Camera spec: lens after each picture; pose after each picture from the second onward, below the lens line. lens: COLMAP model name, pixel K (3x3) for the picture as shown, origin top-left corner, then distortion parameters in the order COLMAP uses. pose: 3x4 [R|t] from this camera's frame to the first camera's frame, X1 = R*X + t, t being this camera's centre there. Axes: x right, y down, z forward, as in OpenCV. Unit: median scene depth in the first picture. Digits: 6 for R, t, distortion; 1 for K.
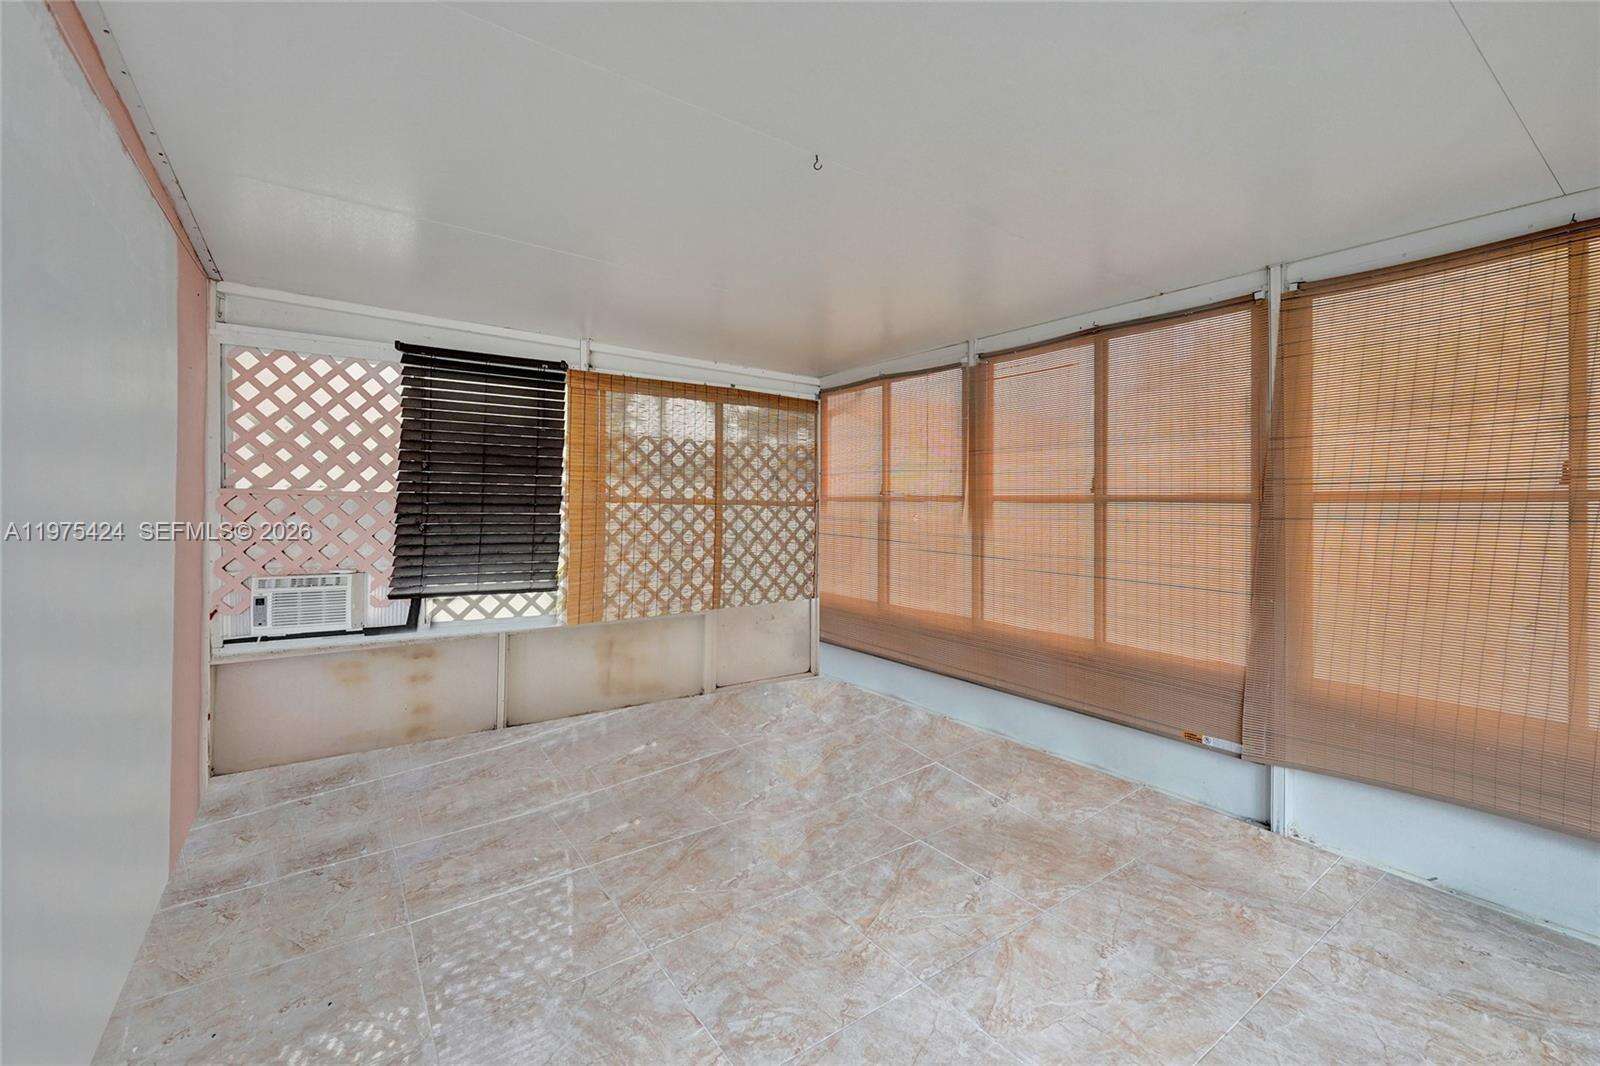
lens RADIAL K [[662.6, 0, 782.5], [0, 662.6, 513.7], [0, 0, 1]] dist [0.000749, 0.000316]
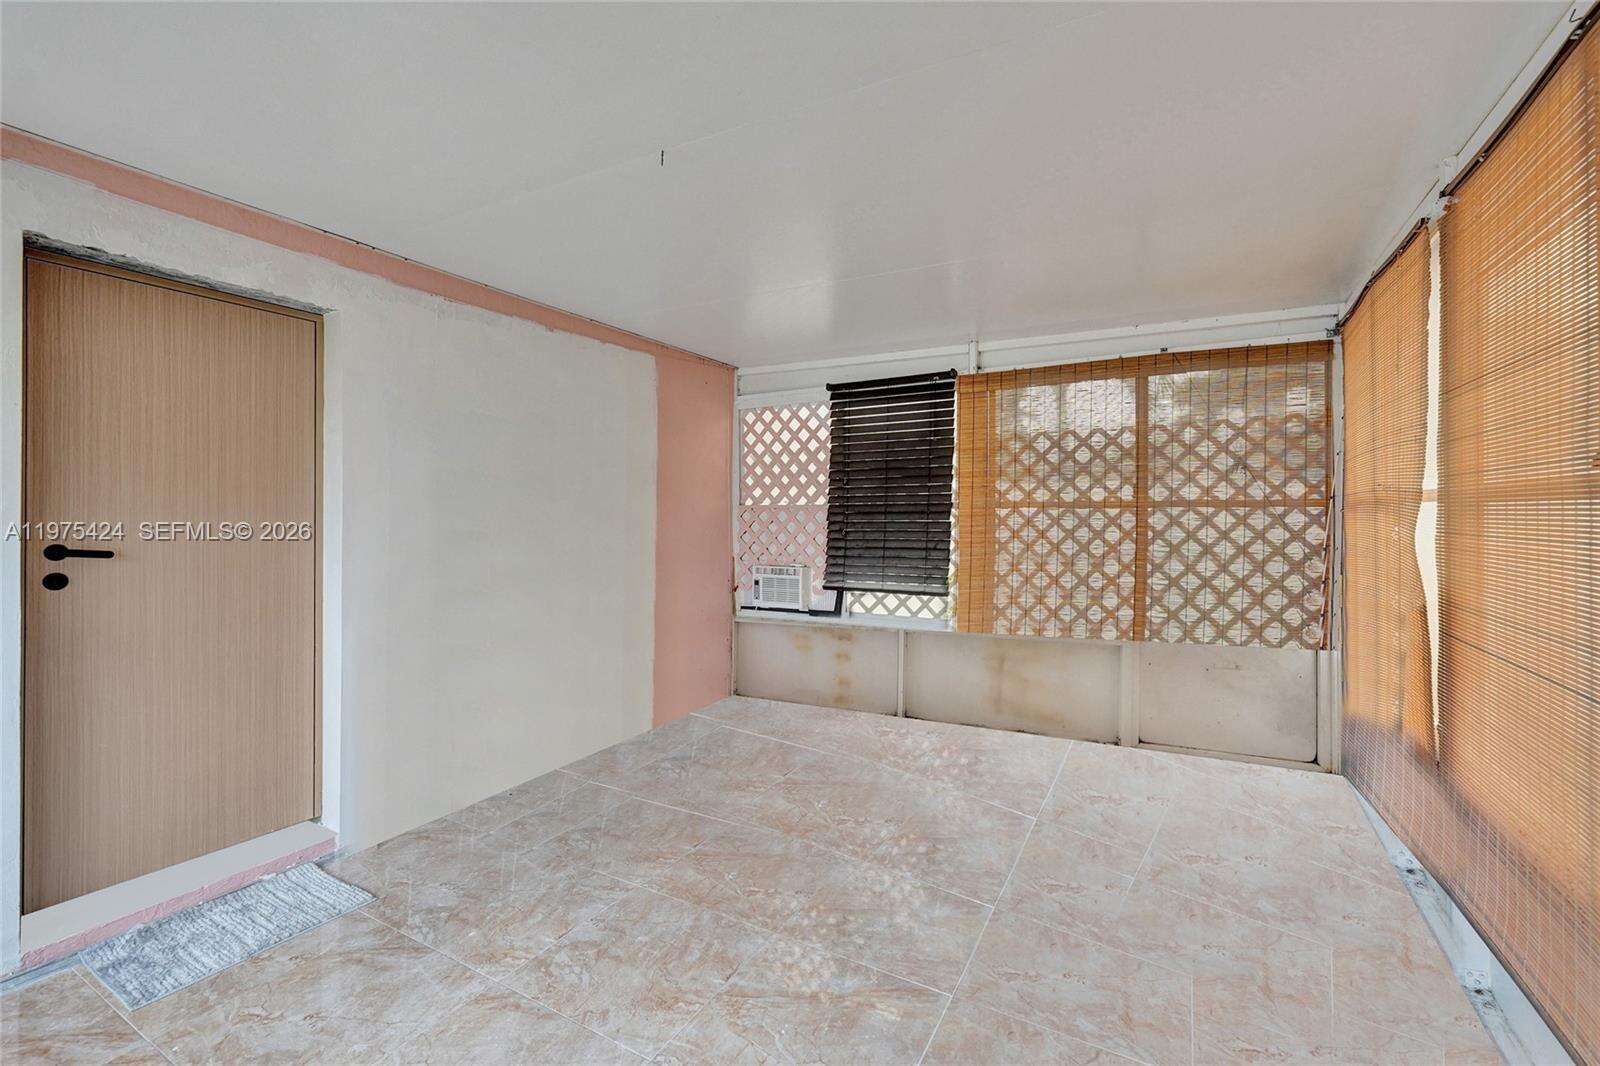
lens RADIAL K [[662.6, 0, 800.6], [0, 662.6, 528.7], [0, 0, 1]] dist [0.000749, 0.000316]
pose [[0.495395, -0.000788, -0.868667, 0.433037], [0.001238, 0.999999, -0.000201, 0.012463], [0.868667, -0.000976, 0.495396, 0.302105]]
